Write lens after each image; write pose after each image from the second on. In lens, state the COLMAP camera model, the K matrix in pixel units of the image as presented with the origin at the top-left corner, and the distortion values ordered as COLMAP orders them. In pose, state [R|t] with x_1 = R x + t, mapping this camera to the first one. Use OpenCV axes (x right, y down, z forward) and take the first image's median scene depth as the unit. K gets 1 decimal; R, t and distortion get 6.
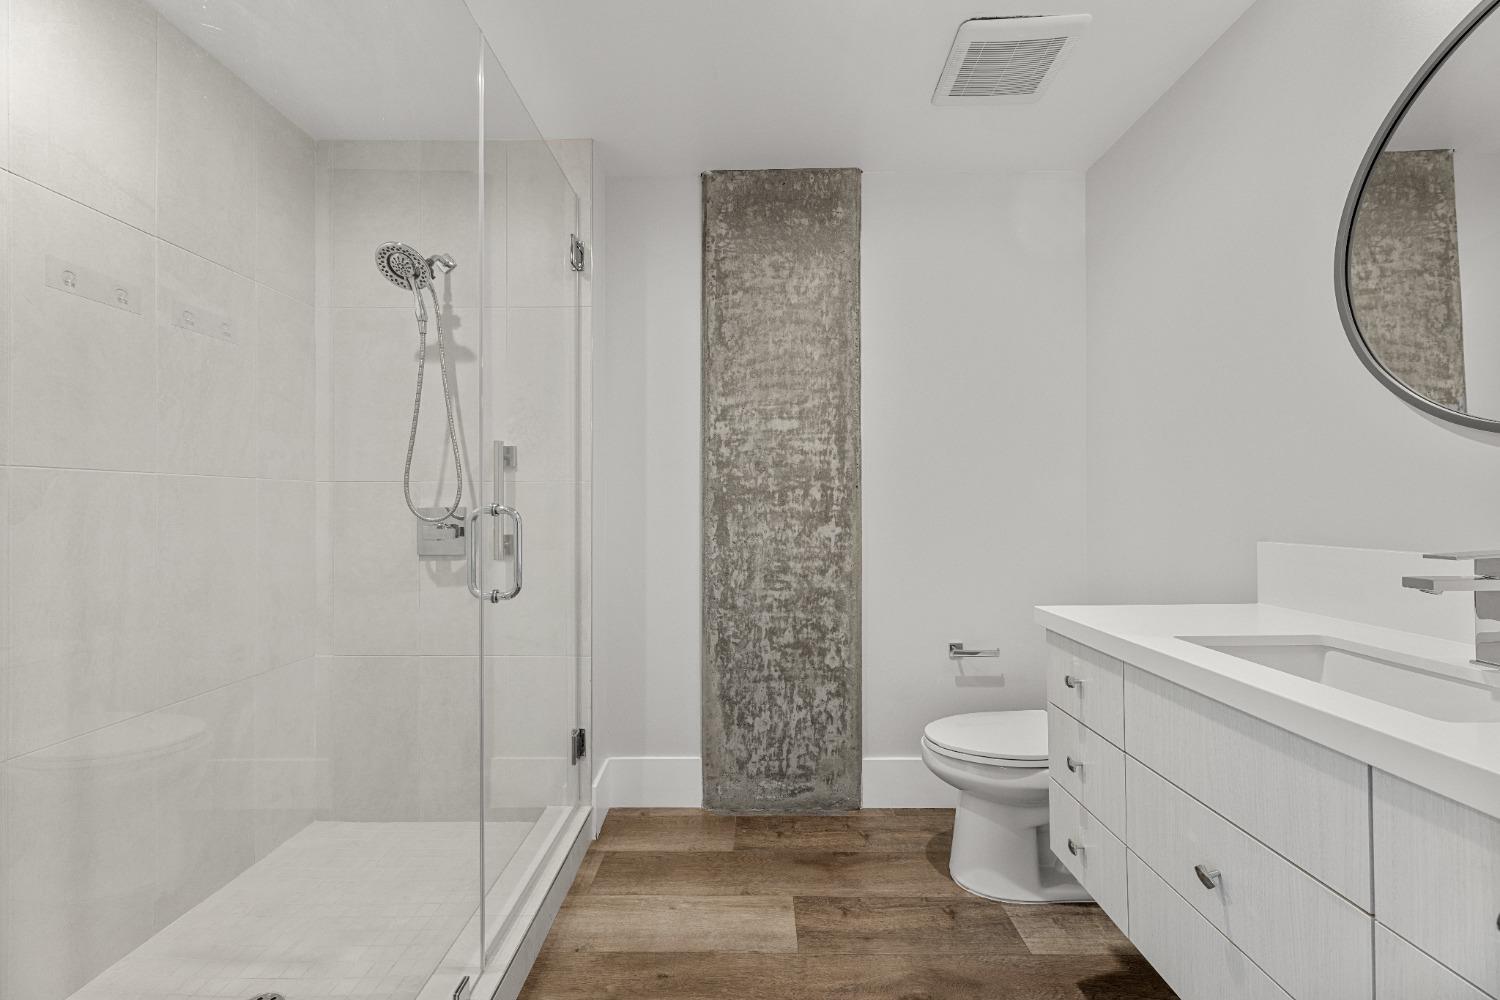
lens RADIAL K [[607.8, 0, 753.4], [0, 607.8, 500.3], [0, 0, 1]] dist [0.004167, -0.000536]
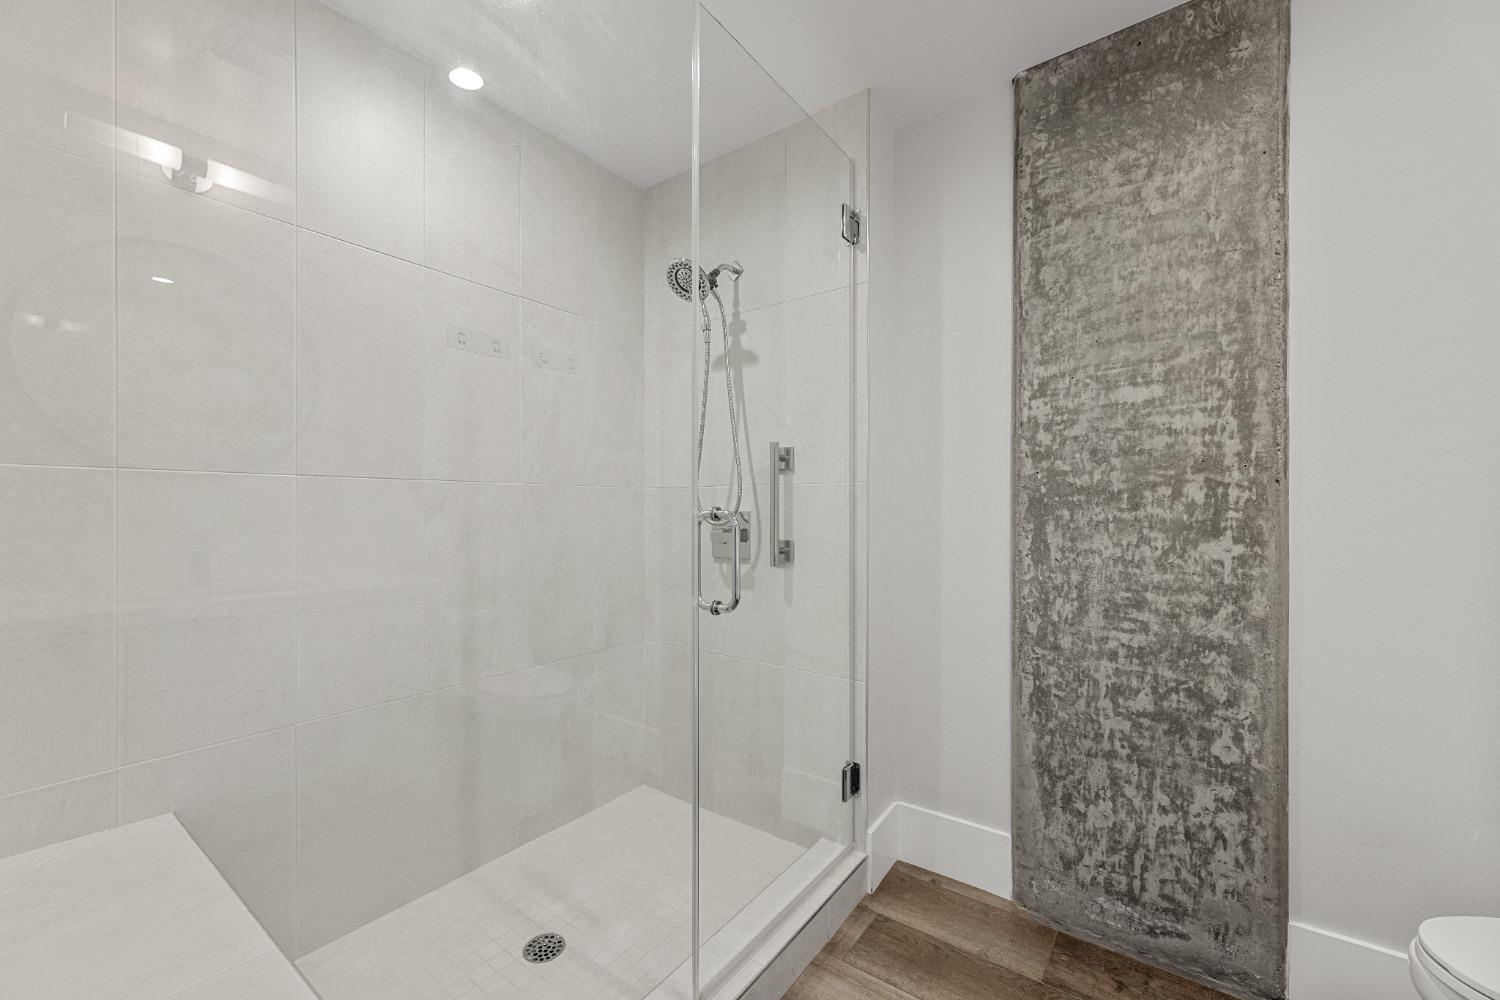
lens RADIAL K [[607.8, 0, 742.9], [0, 607.8, 509.3], [0, 0, 1]] dist [0.004167, -0.000536]
pose [[0.806588, 0.001466, -0.591113, 0.098038], [0.001940, 0.999985, 0.005127, 0.002542], [0.591111, -0.005282, 0.806573, 0.176471]]
